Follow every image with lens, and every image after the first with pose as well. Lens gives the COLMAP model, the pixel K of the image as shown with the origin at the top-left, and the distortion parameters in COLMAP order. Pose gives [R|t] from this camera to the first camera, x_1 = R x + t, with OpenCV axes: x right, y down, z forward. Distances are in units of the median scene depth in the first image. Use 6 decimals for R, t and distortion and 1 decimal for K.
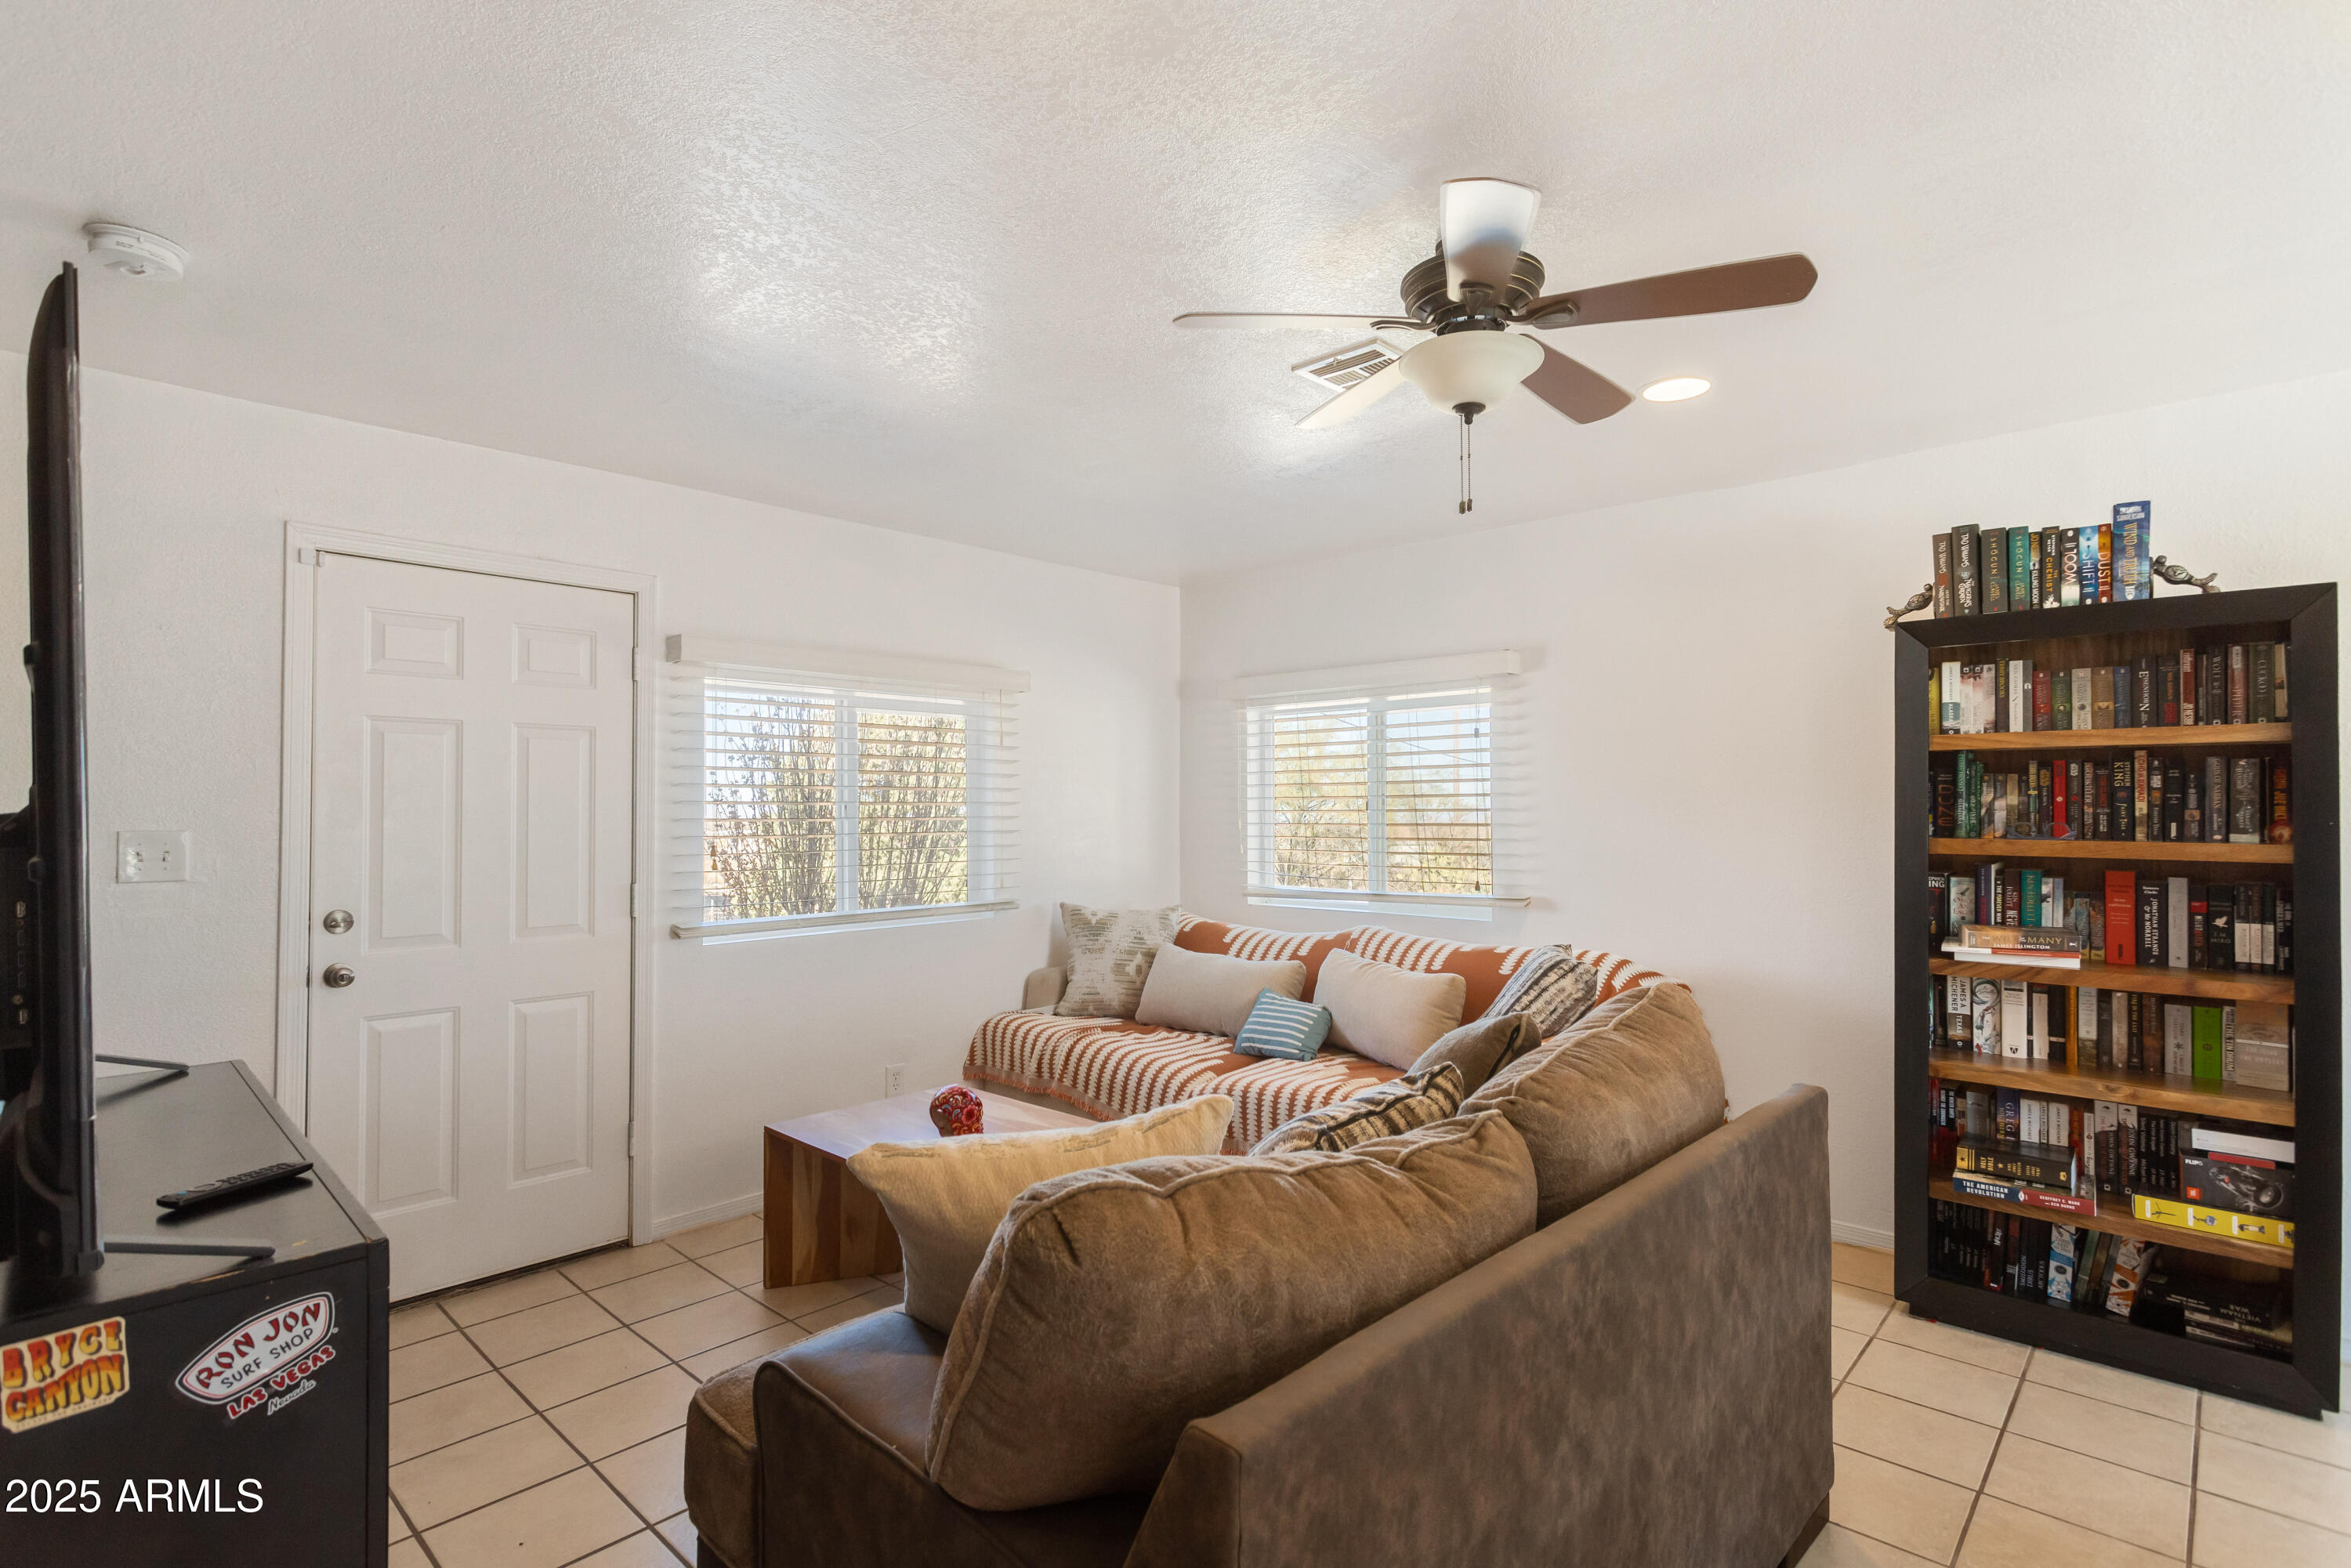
lens RADIAL K [[1131.6, 0, 1170.5], [0, 1131.6, 791.2], [0, 0, 1]] dist [0.006307, 0.000466]
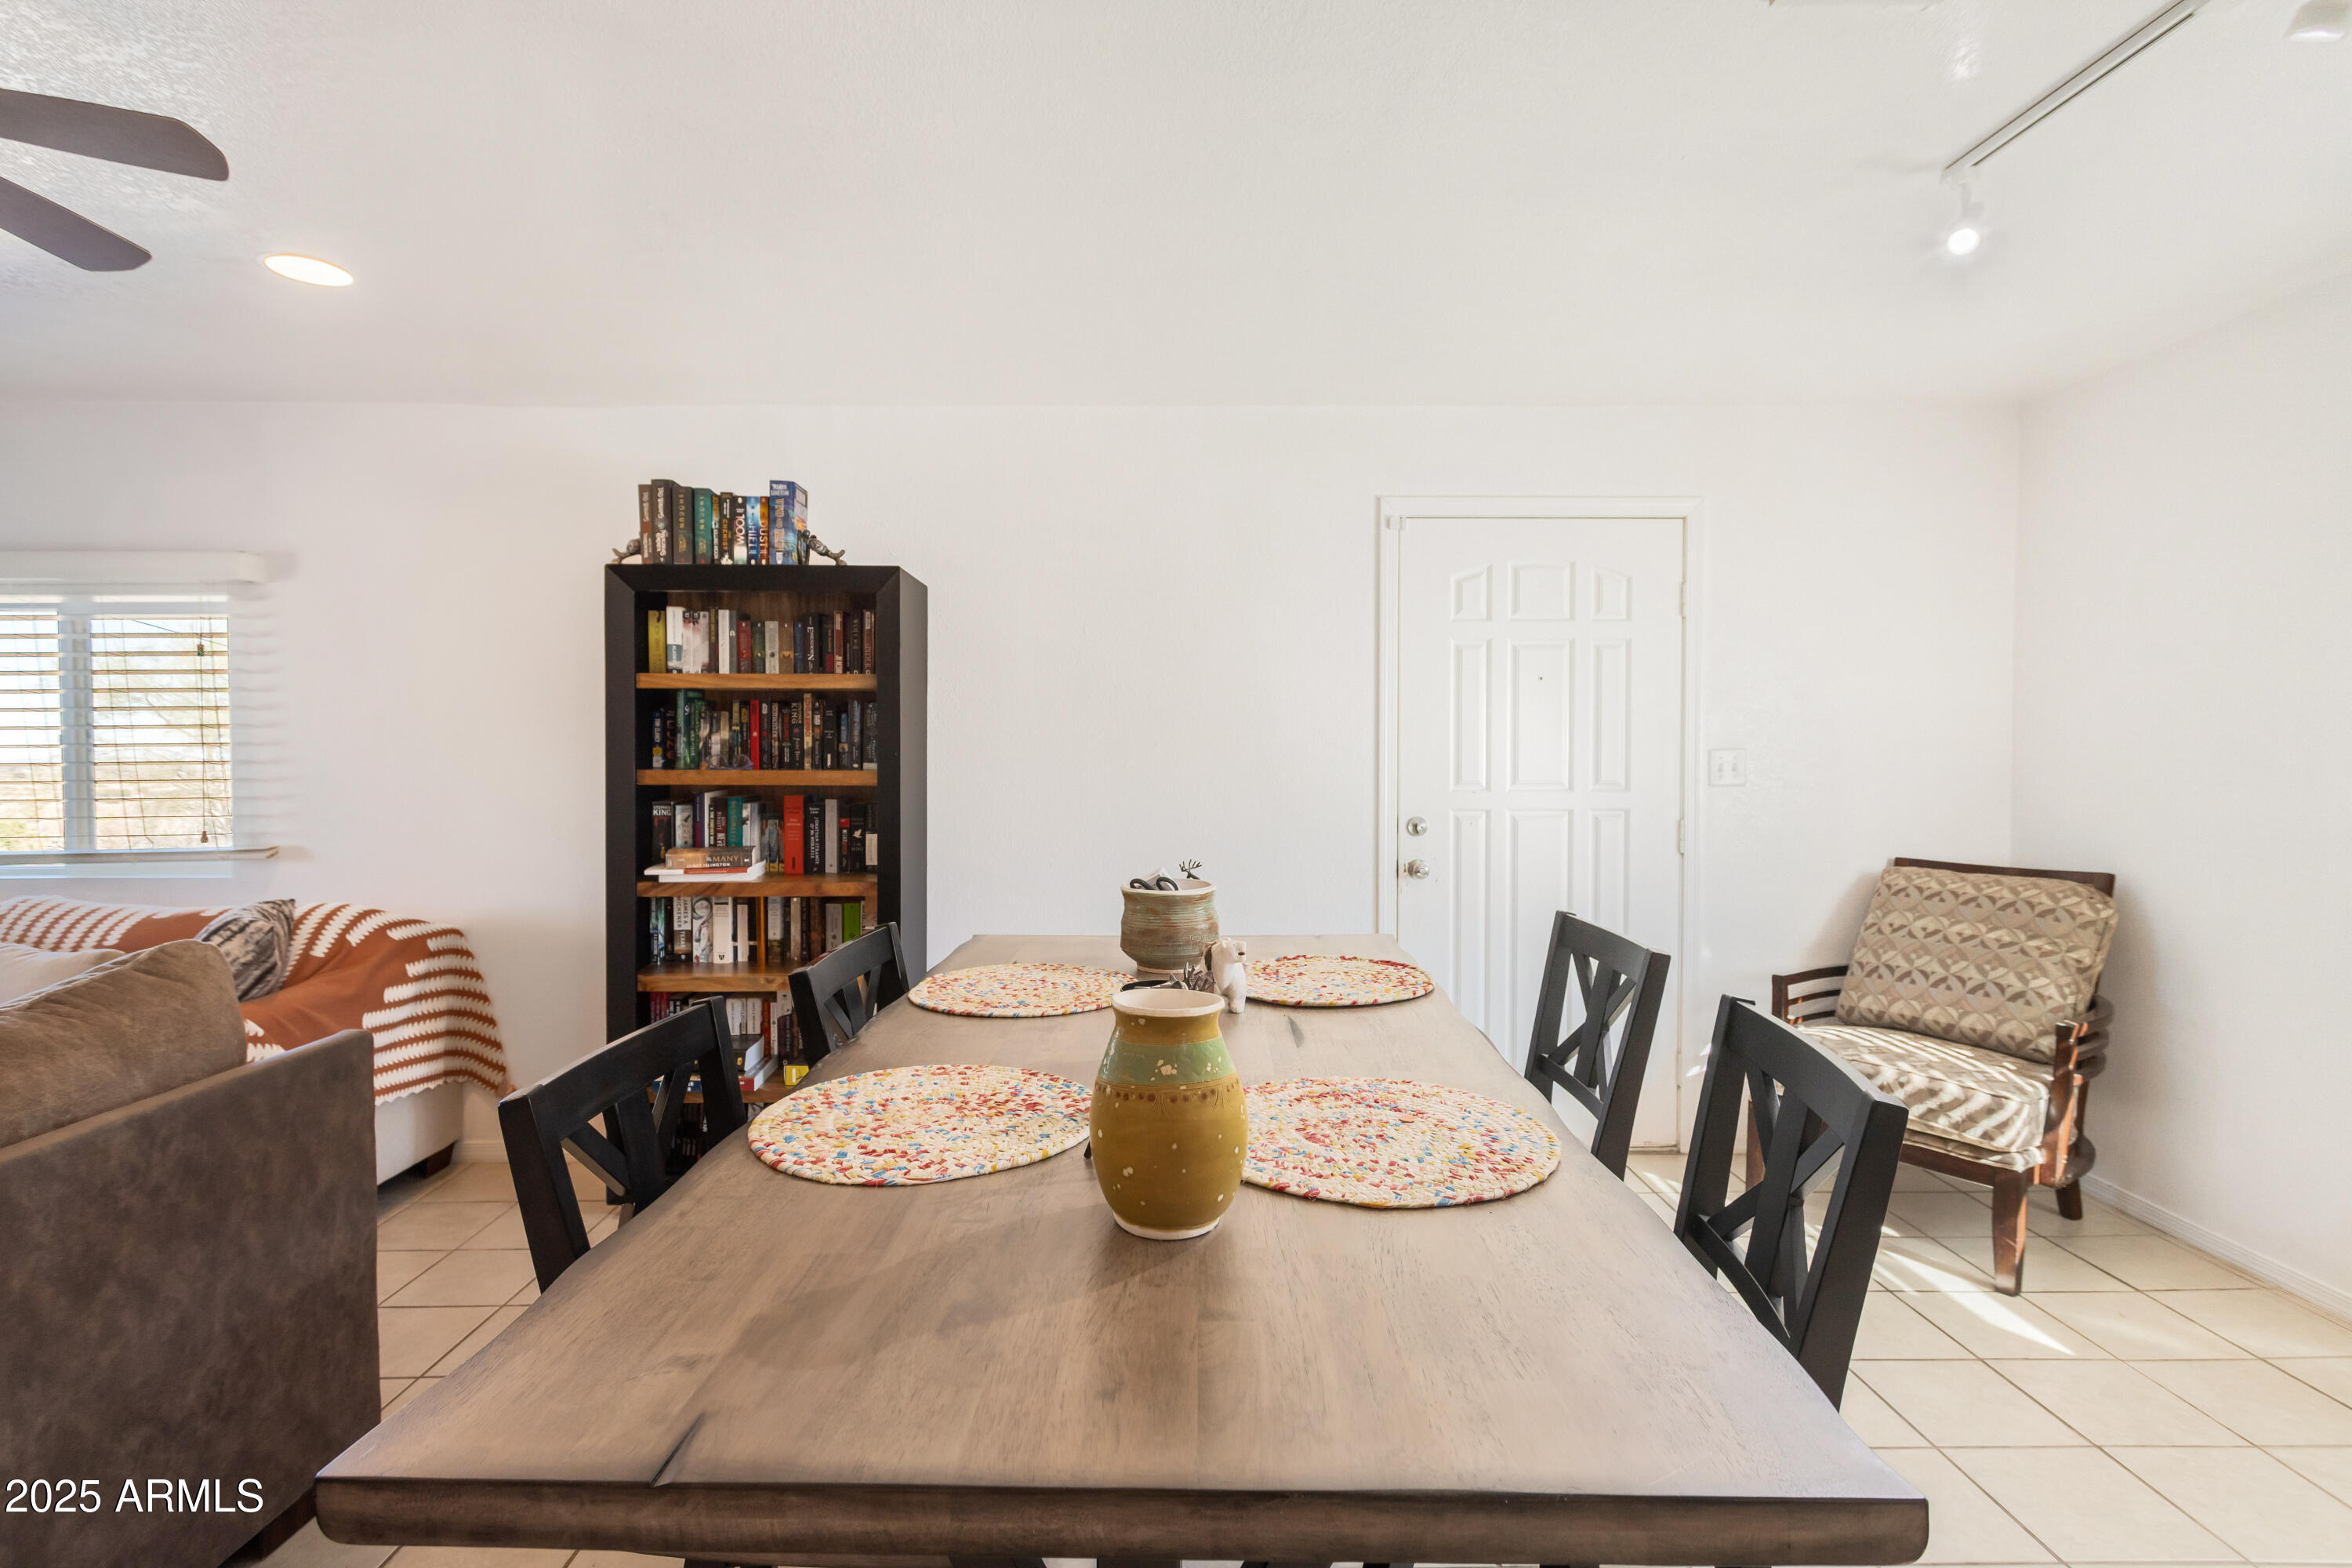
lens RADIAL K [[1132.1, 0, 1169.1], [0, 1132.1, 766.0], [0, 0, 1]] dist [0.006307, 0.000466]
pose [[0.727068, -0.015662, 0.686386, 0.290373], [-0.010561, 0.999366, 0.033991, -0.003985], [-0.686484, -0.031963, 0.726442, -0.112587]]
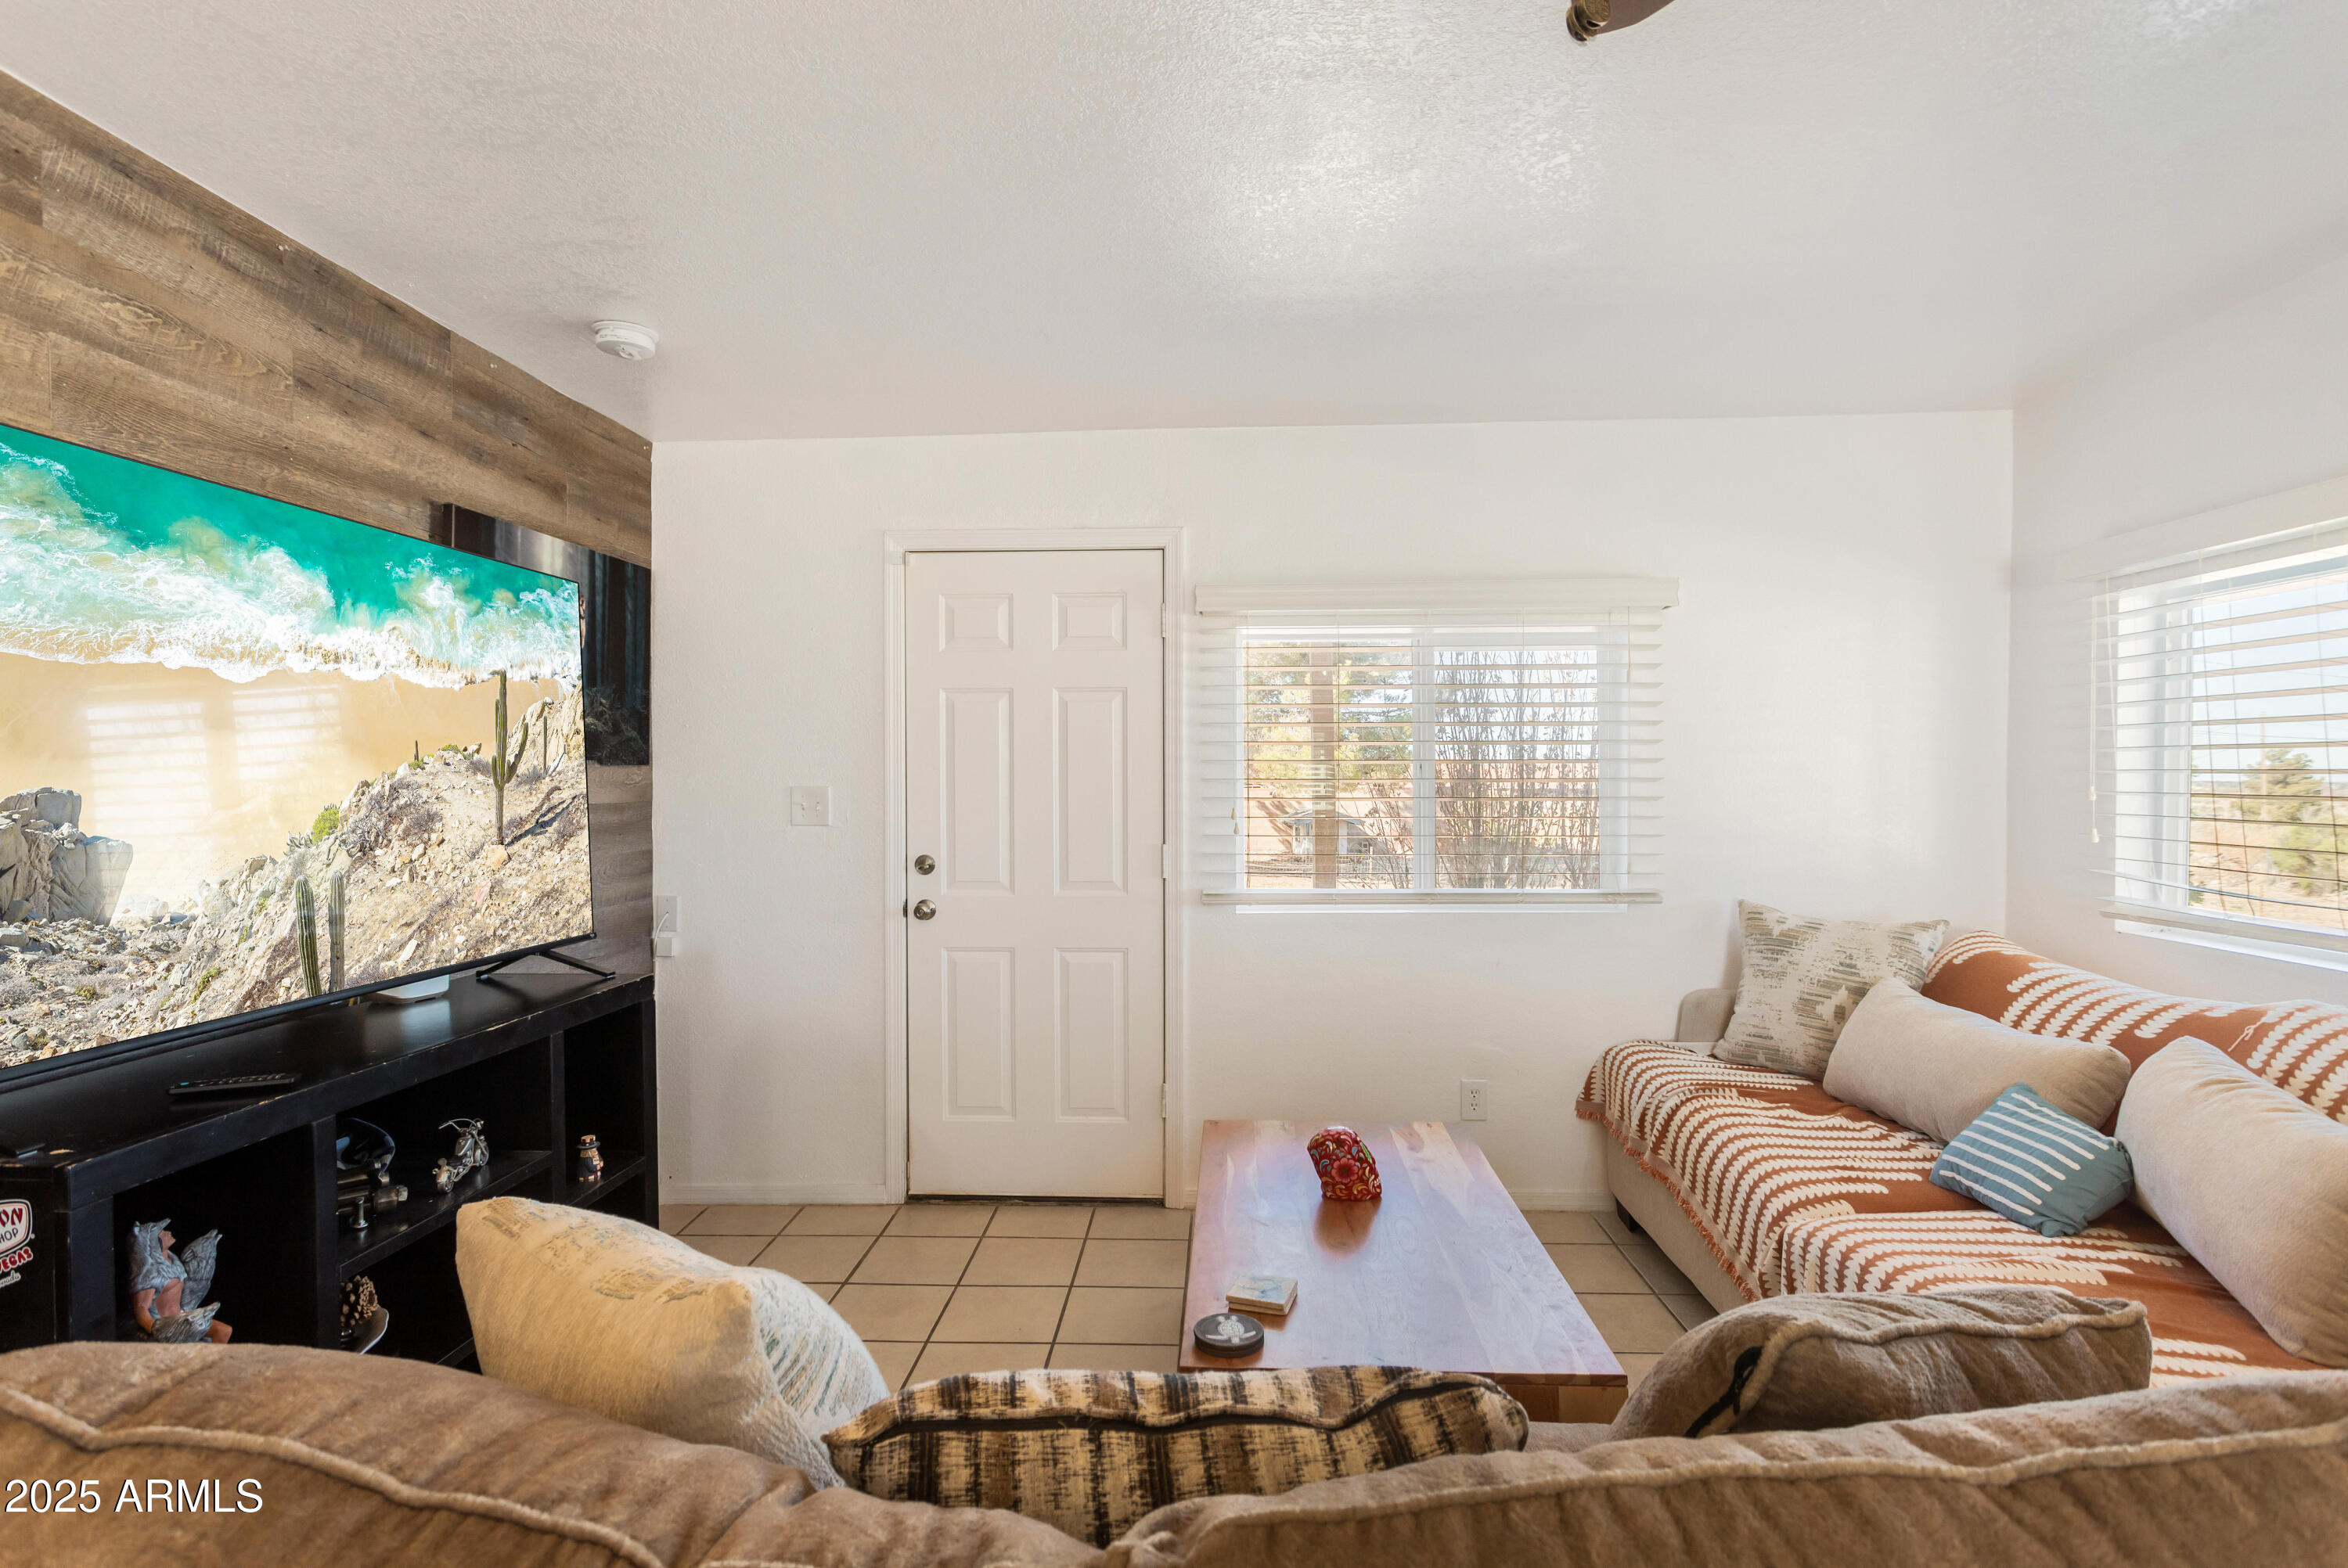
lens RADIAL K [[1130.0, 0, 1164.2], [0, 1130.0, 792.5], [0, 0, 1]] dist [0.006307, 0.000466]
pose [[0.652238, 0.015874, -0.757848, 0.315309], [0.014244, 0.999348, 0.033191, 0.004162], [0.757881, -0.032443, 0.651586, 0.417827]]
